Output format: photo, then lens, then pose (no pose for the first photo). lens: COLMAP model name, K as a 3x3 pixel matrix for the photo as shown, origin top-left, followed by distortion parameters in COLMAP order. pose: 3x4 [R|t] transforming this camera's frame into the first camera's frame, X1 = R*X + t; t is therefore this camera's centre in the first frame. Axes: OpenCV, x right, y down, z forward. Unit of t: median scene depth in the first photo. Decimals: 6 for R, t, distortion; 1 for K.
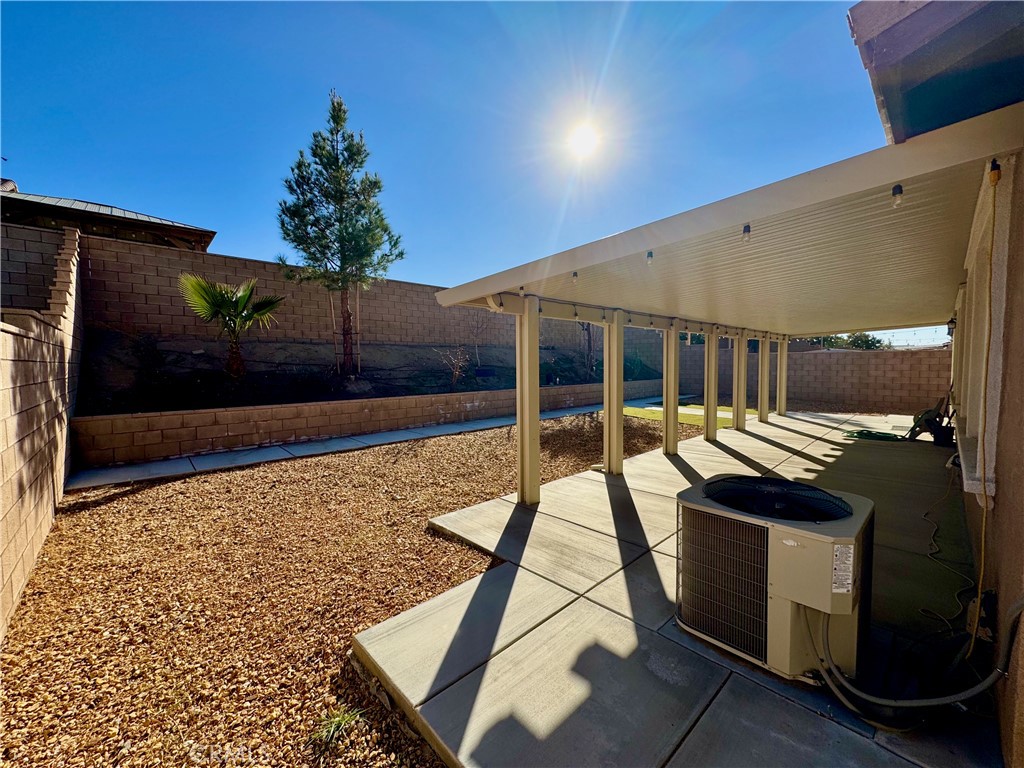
lens RADIAL K [[404.3, 0, 513.9], [0, 404.3, 383.6], [0, 0, 1]] dist [-0.001285, 0.000246]
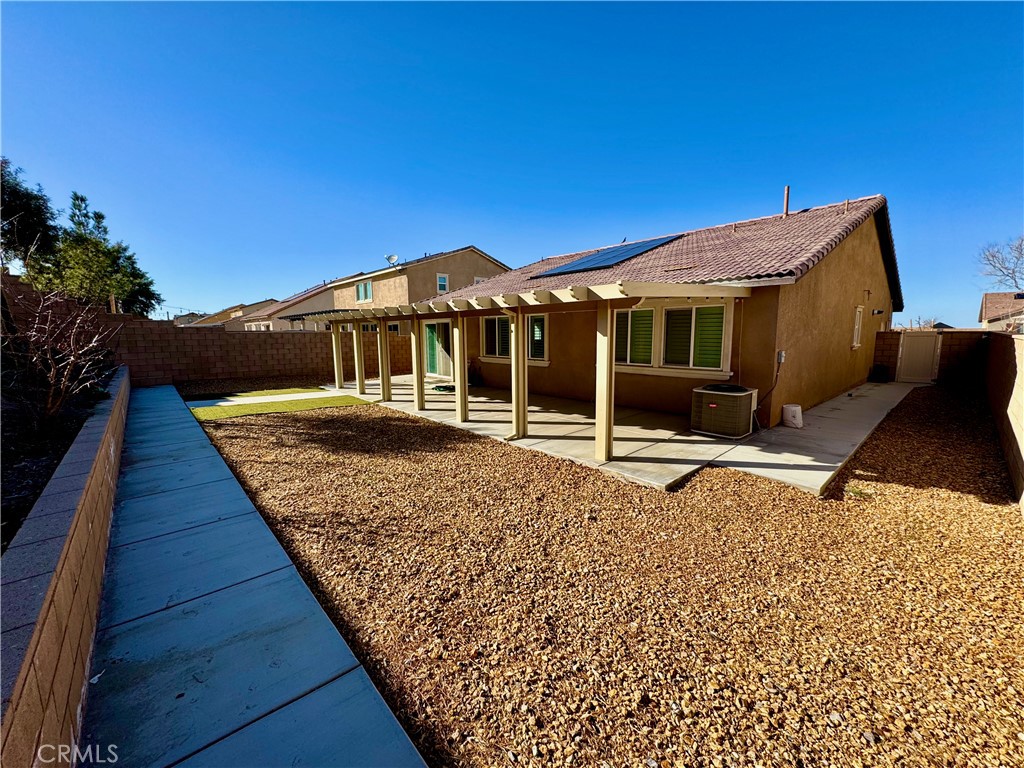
lens RADIAL K [[404.3, 0, 513.9], [0, 404.3, 385.7], [0, 0, 1]] dist [-0.001285, 0.000246]
pose [[-0.001467, -0.116521, 0.993187, -1.377811], [0.057776, 0.991519, 0.116410, -0.096348], [-0.998329, 0.057553, 0.005278, 1.501193]]
